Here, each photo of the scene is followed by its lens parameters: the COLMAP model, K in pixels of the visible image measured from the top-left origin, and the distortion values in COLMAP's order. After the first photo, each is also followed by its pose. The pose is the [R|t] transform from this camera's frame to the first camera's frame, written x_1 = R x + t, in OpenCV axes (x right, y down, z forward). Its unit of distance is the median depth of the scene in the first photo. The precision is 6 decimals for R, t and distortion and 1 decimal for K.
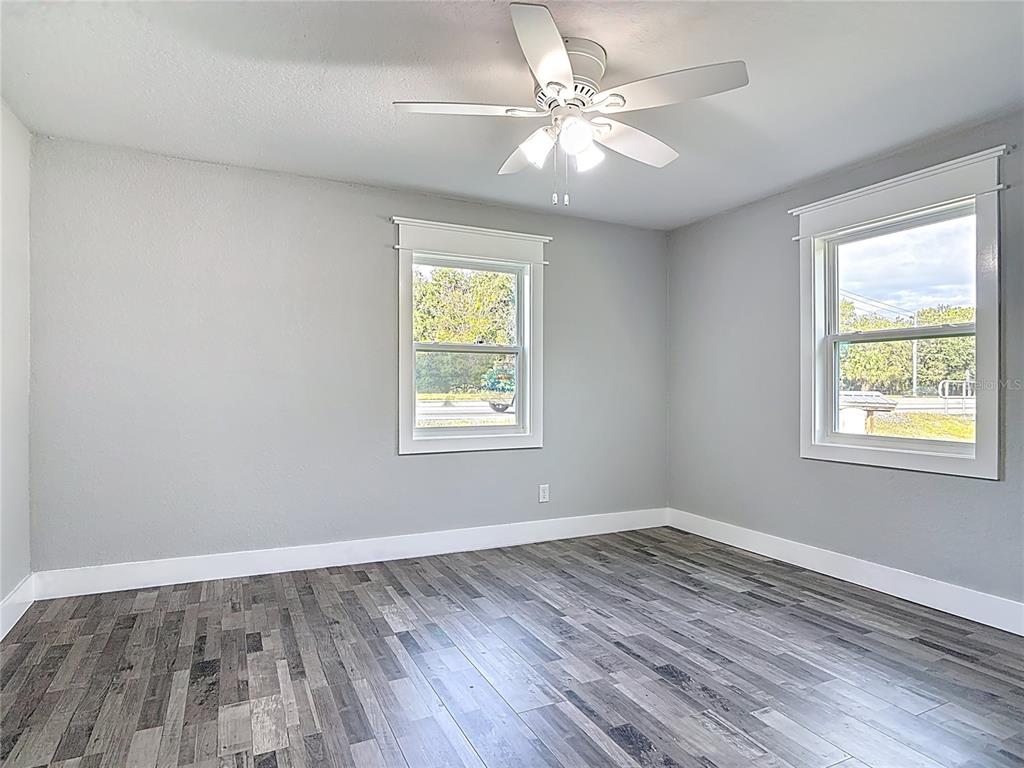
lens RADIAL K [[600.2, 0, 512.0], [0, 600.2, 384.0], [0, 0, 1]] dist [-0.005916, 0.003906]
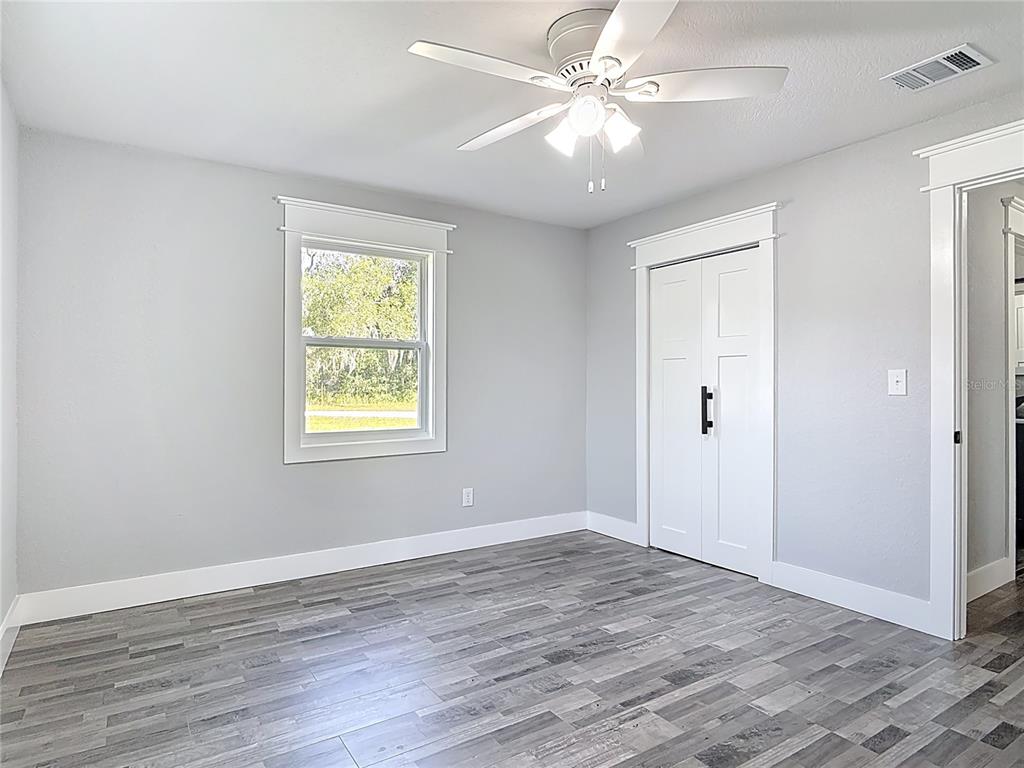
lens RADIAL K [[600.2, 0, 512.0], [0, 600.2, 384.0], [0, 0, 1]] dist [-0.005916, 0.003906]
pose [[-0.127127, -0.004938, 0.991874, -0.605281], [-0.009578, 0.999947, 0.003751, -0.017092], [-0.991840, -0.009023, -0.127168, 0.913983]]
